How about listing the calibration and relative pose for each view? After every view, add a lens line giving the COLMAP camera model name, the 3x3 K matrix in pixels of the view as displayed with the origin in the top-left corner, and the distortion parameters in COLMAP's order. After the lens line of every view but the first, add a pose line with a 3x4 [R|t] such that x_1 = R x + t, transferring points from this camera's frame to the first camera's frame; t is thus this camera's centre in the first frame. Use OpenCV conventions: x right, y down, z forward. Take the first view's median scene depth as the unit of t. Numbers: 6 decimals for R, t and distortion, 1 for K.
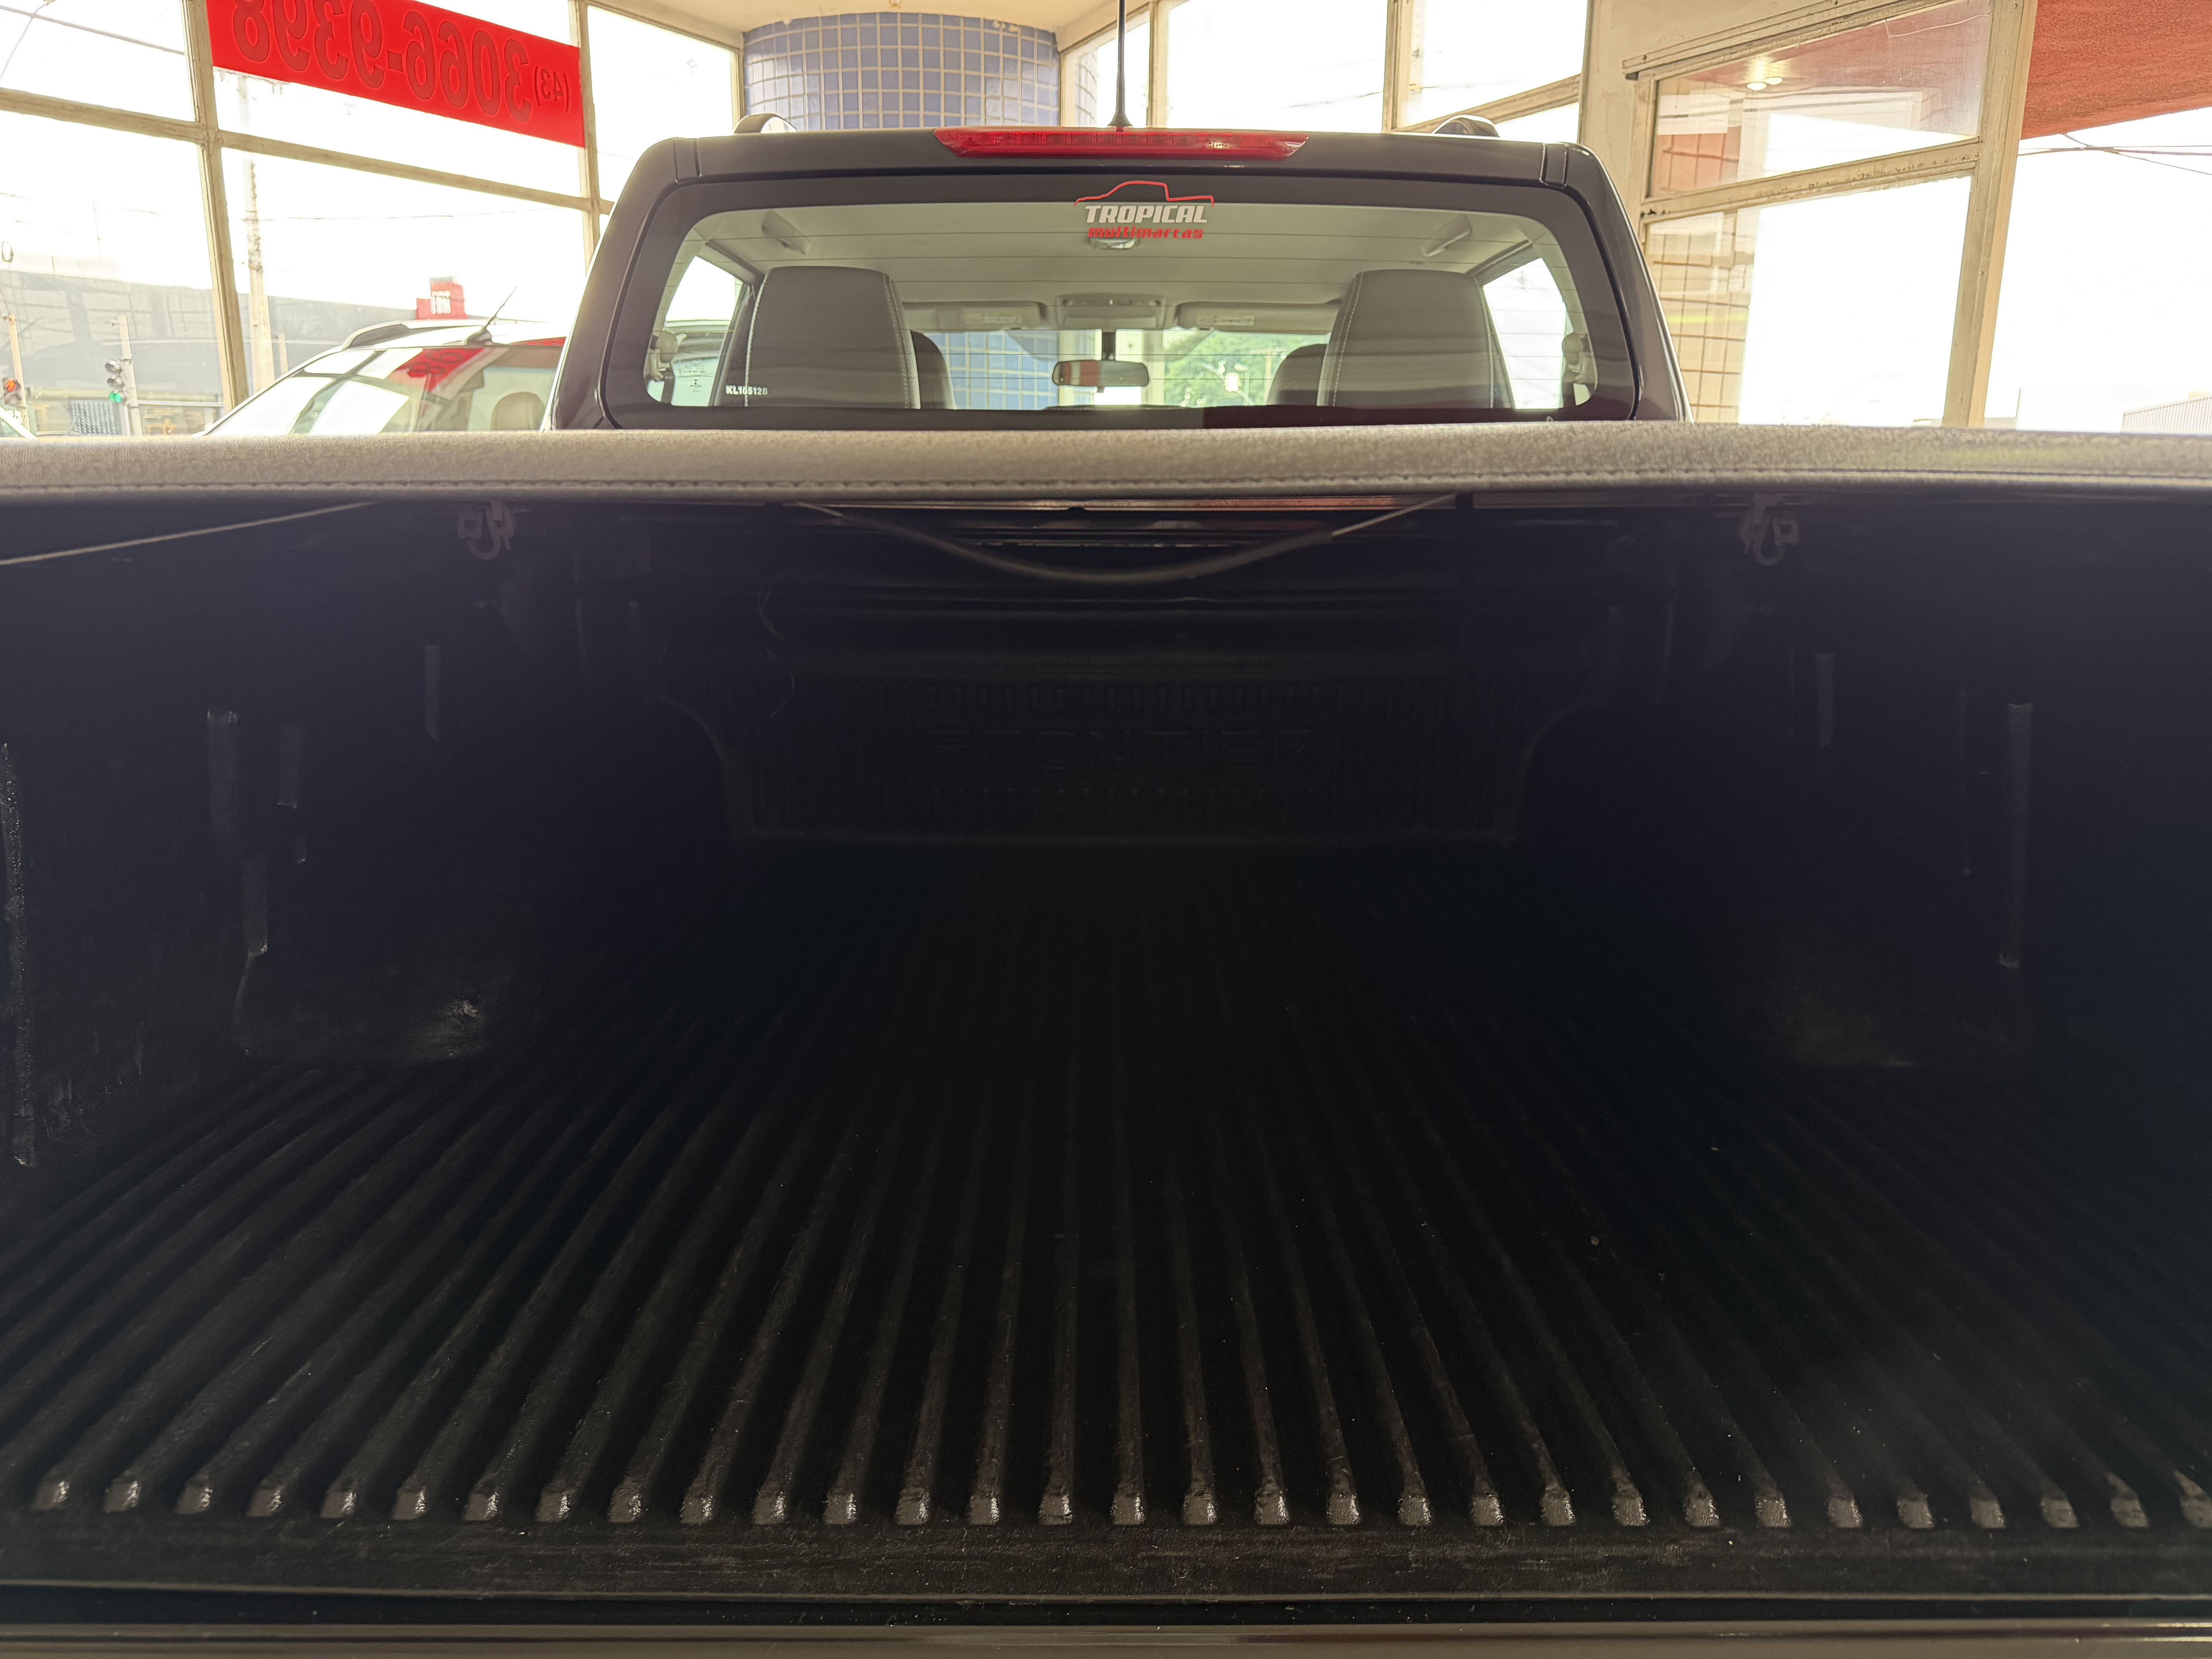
lens RADIAL K [[1582.1, 0, 1106.0], [0, 1582.1, 829.5], [0, 0, 1]] dist [0.031539, -0.032837]
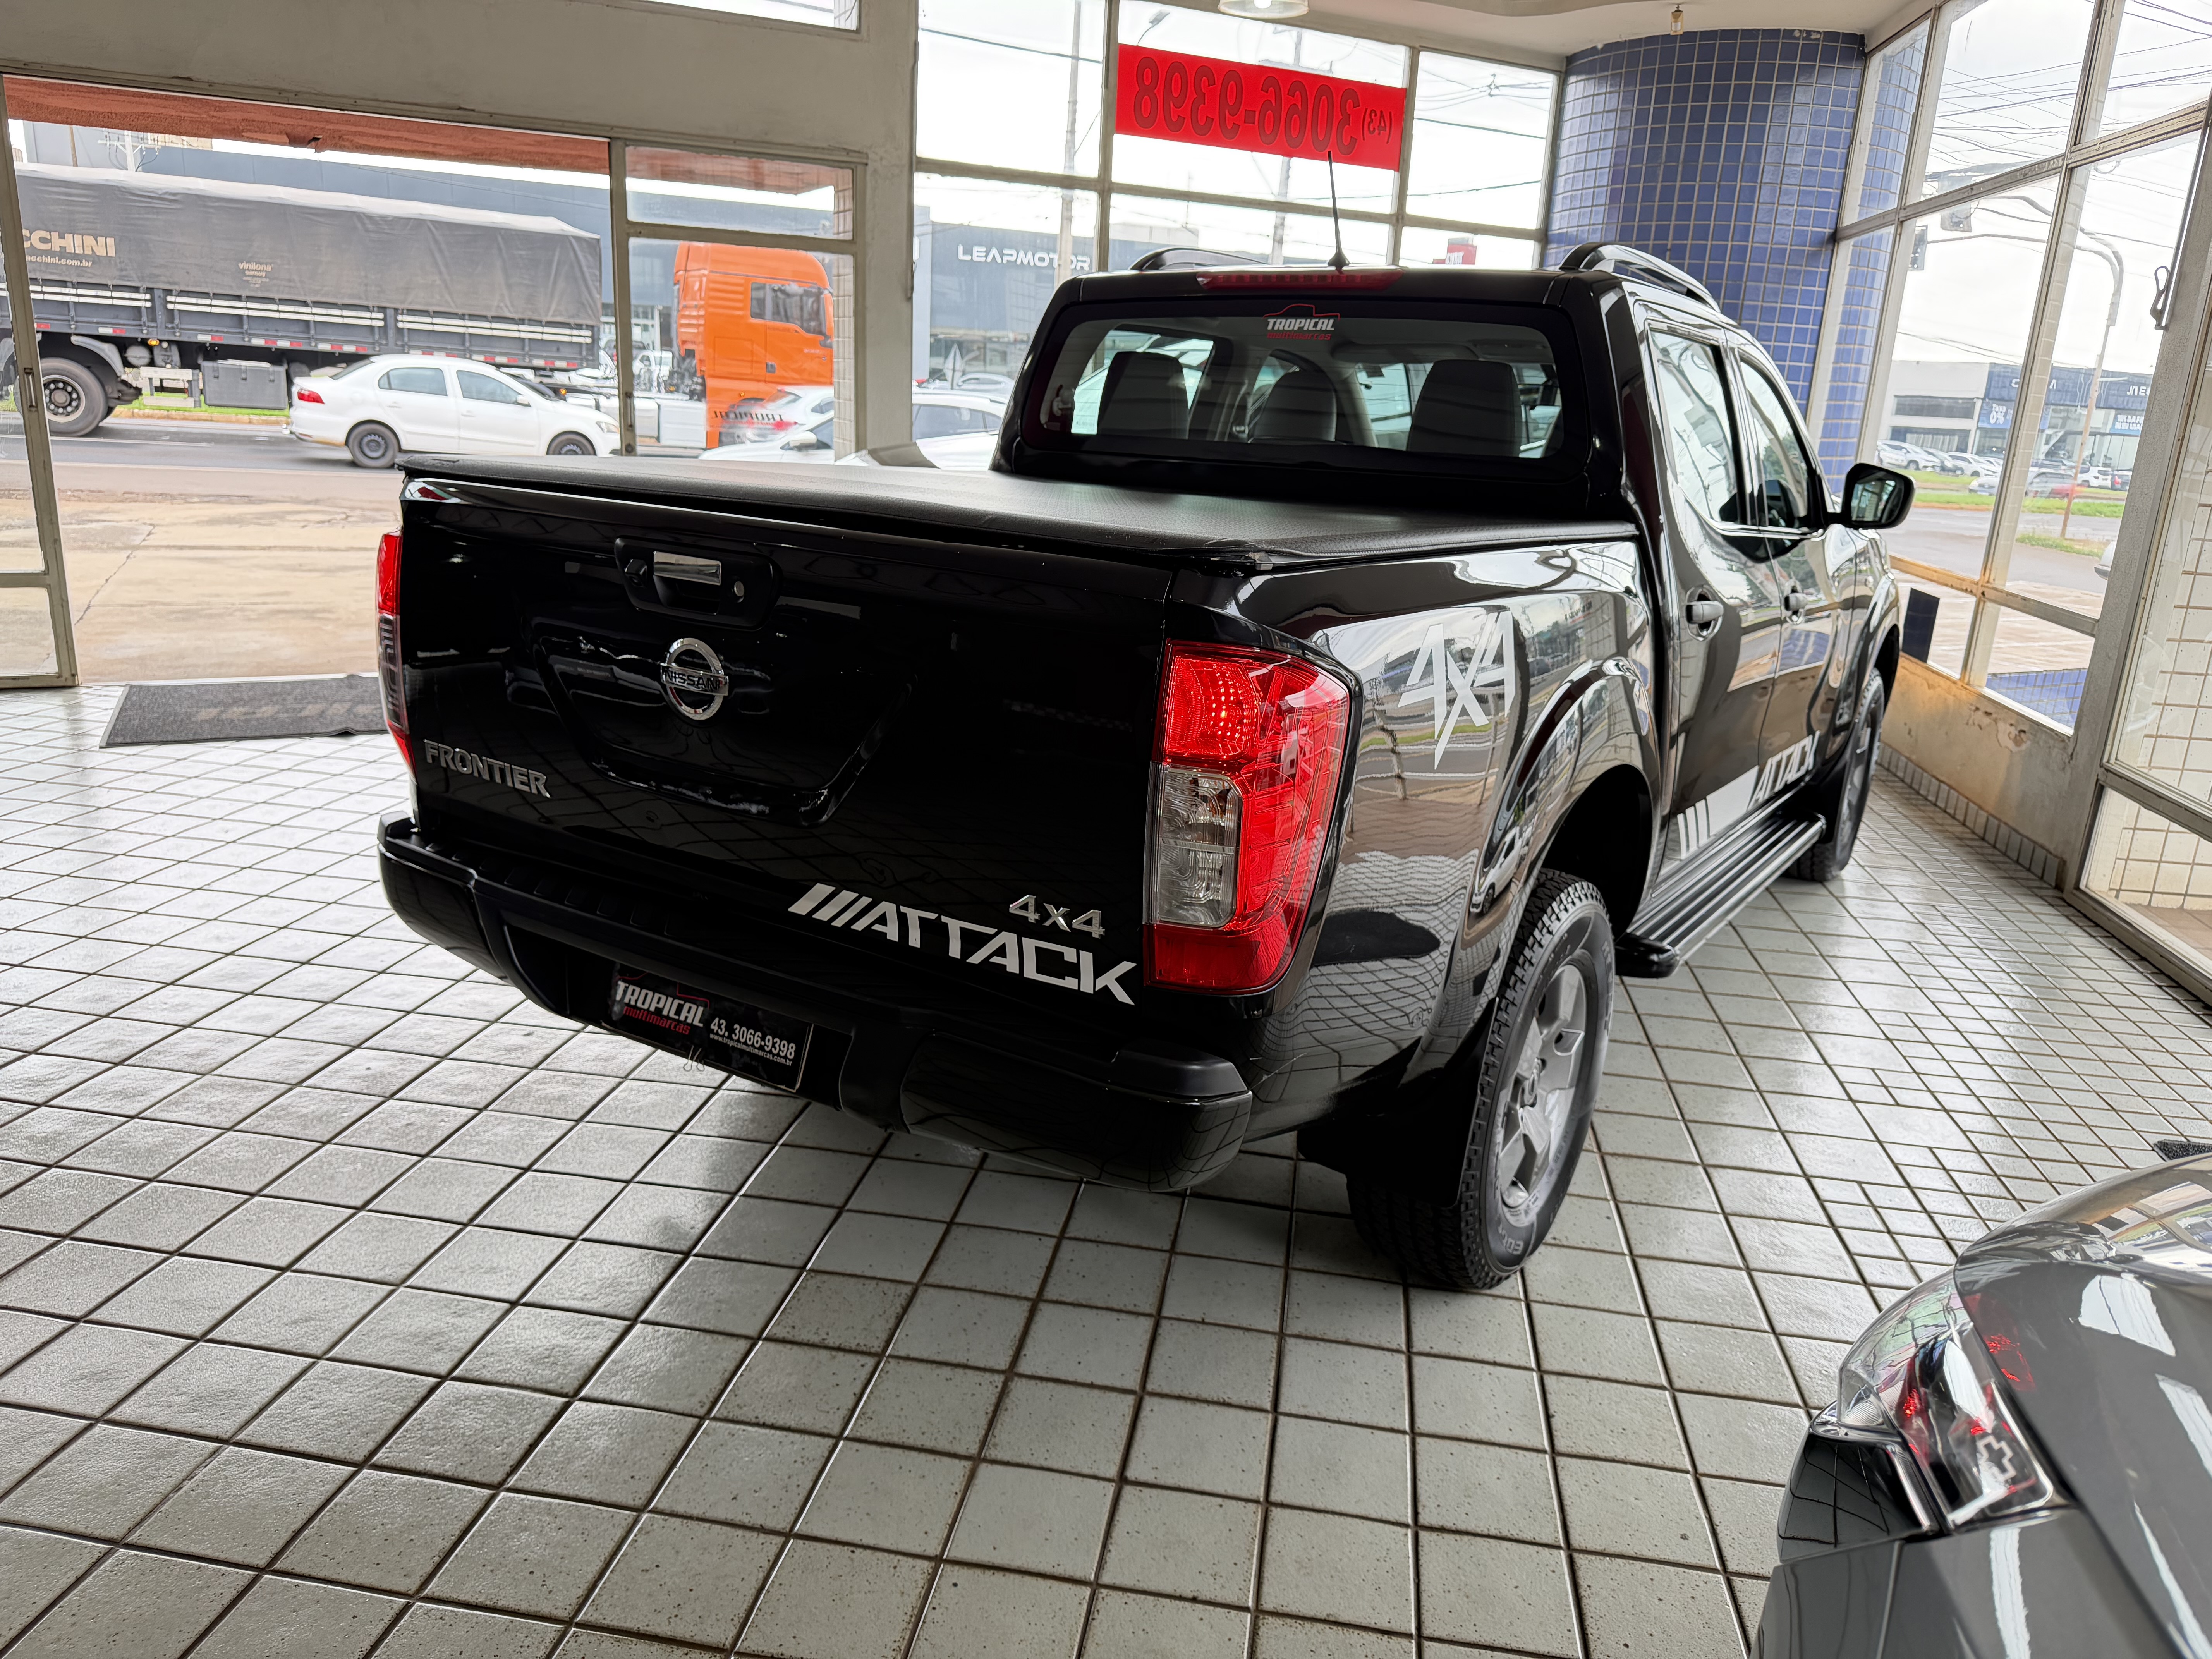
lens RADIAL K [[1596.0, 0, 1105.2], [0, 1596.0, 840.7], [0, 0, 1]] dist [-0.004427, -0.003388]
pose [[0.830615, 0.183620, -0.525702, 0.204754], [-0.166690, 0.982767, 0.079893, 0.009444], [0.531312, 0.021269, 0.846909, -0.122245]]
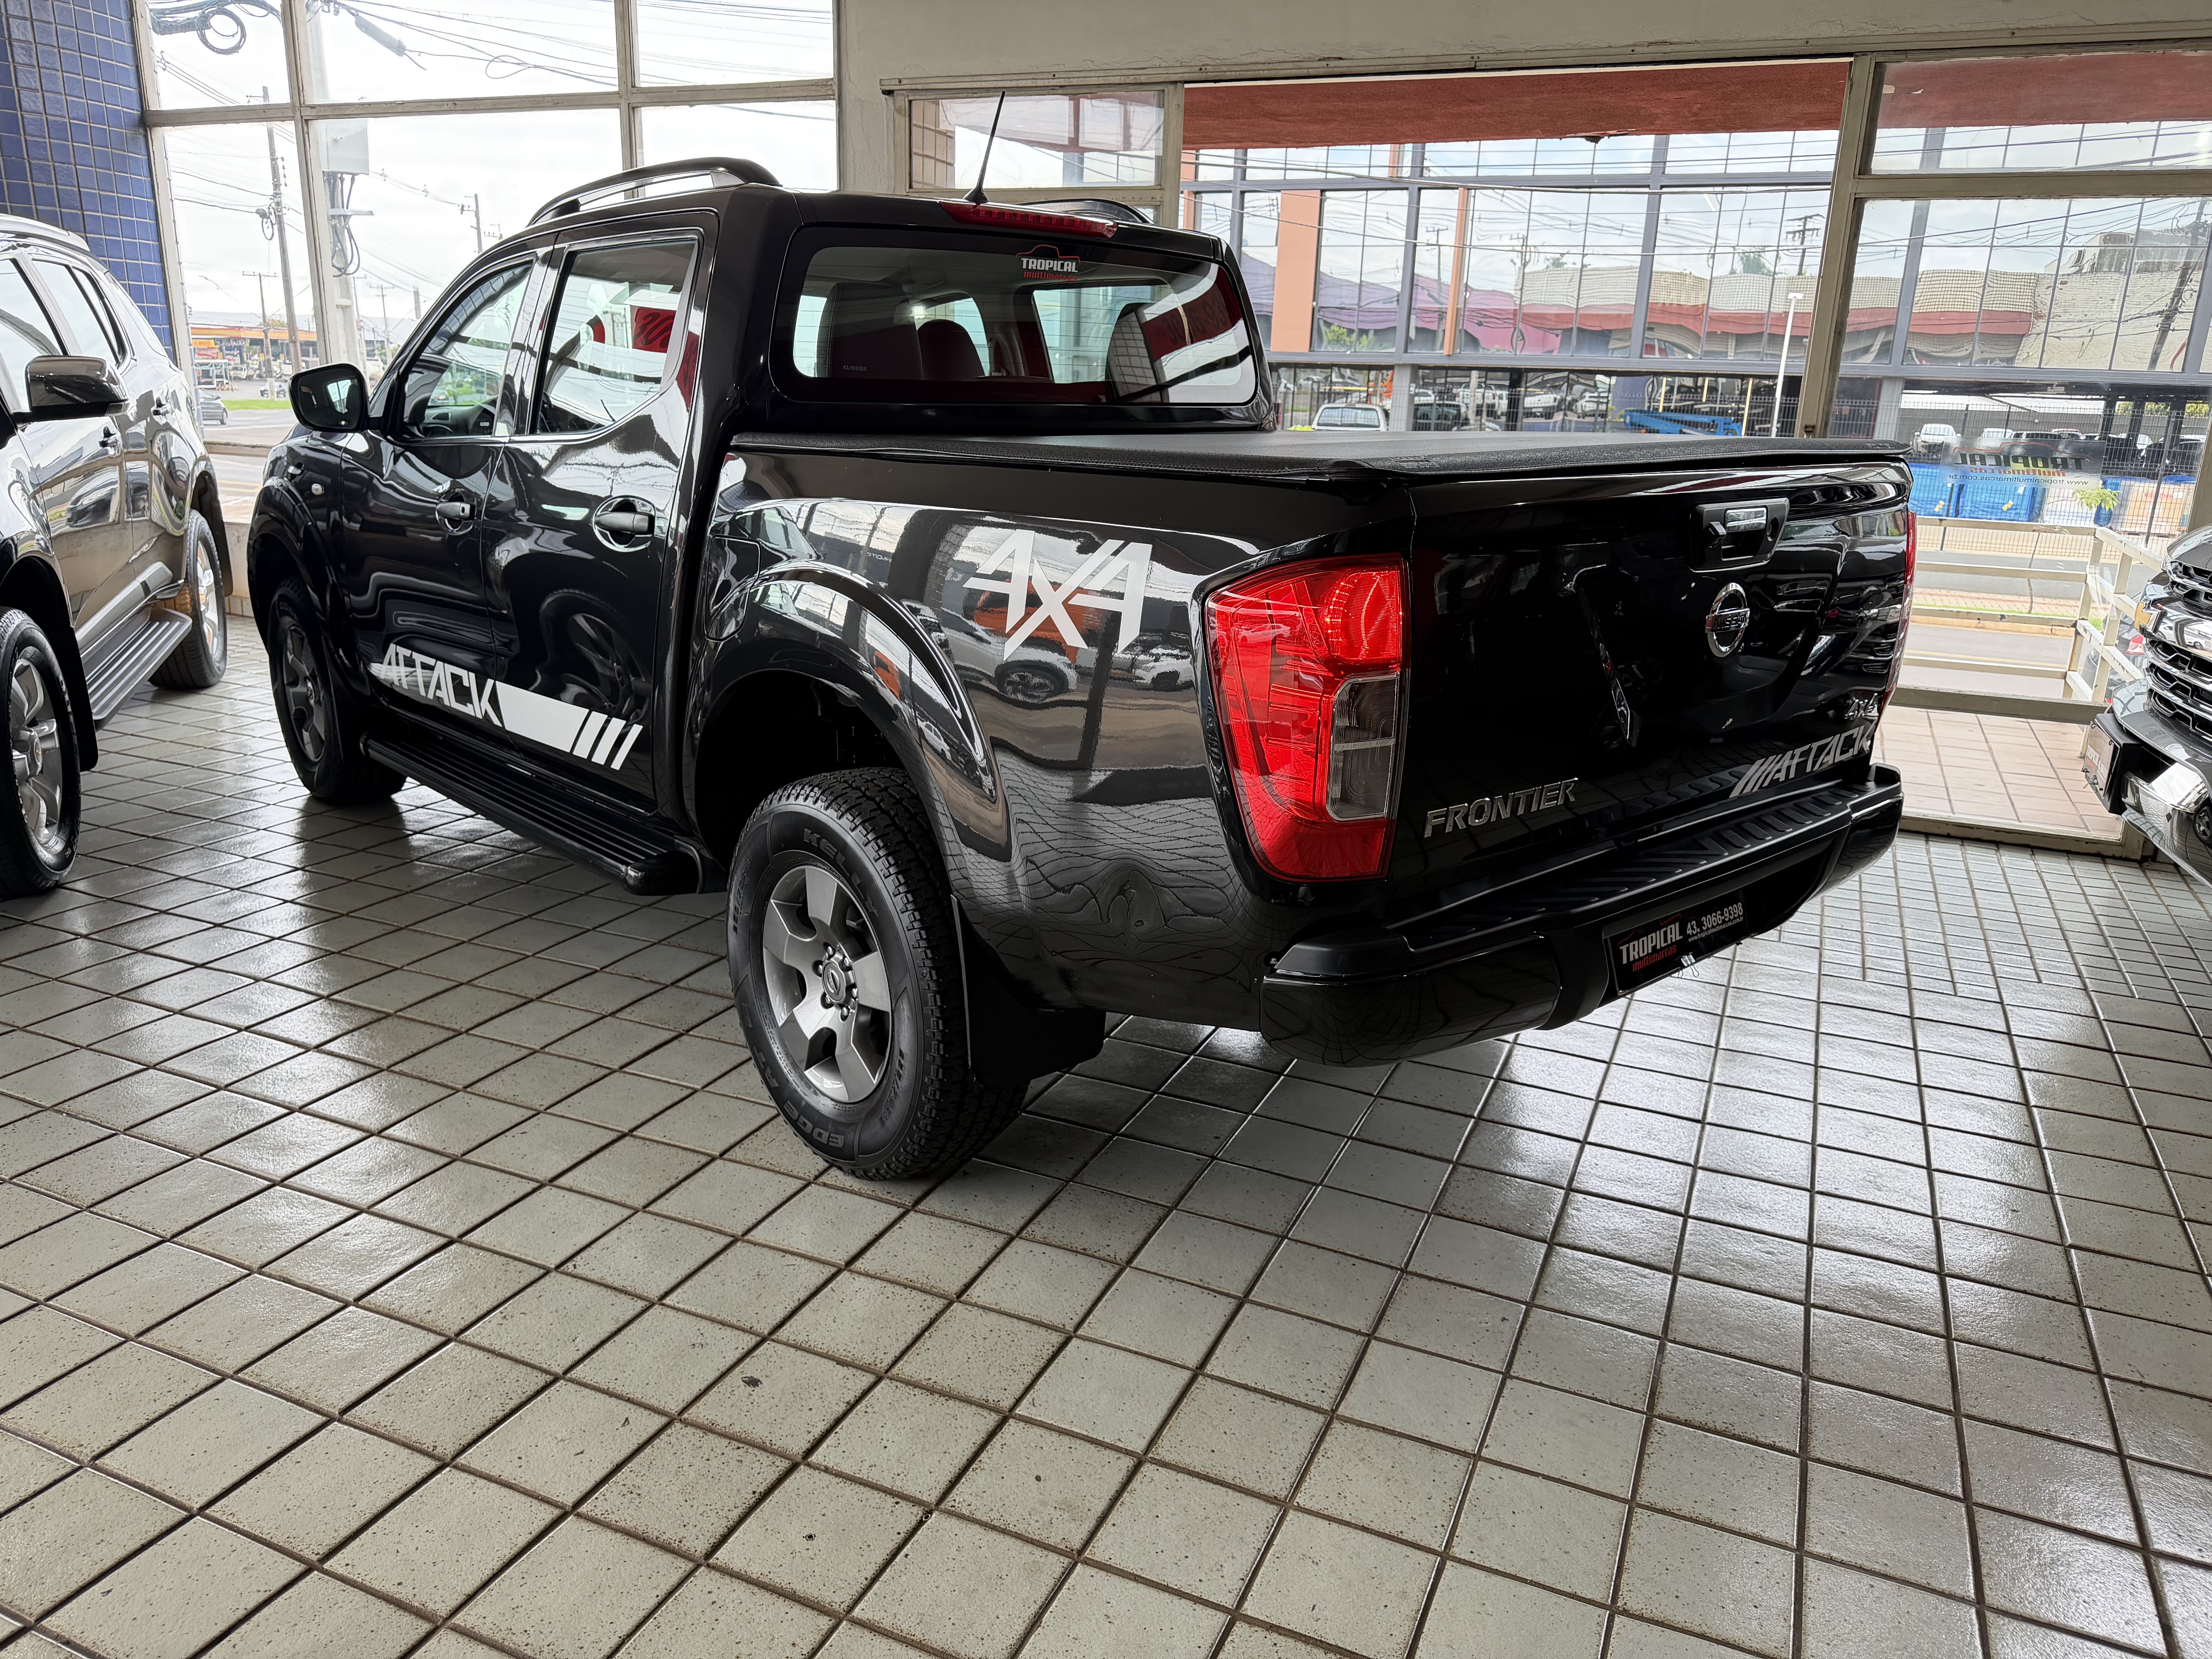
lens RADIAL K [[1575.2, 0, 1106.0], [0, 1575.2, 829.5], [0, 0, 1]] dist [-0.000175, -0.003823]
pose [[0.755843, -0.171336, 0.631937, -0.274720], [0.125865, 0.985175, 0.116566, 0.004886], [-0.642541, -0.008567, 0.766203, -0.084711]]
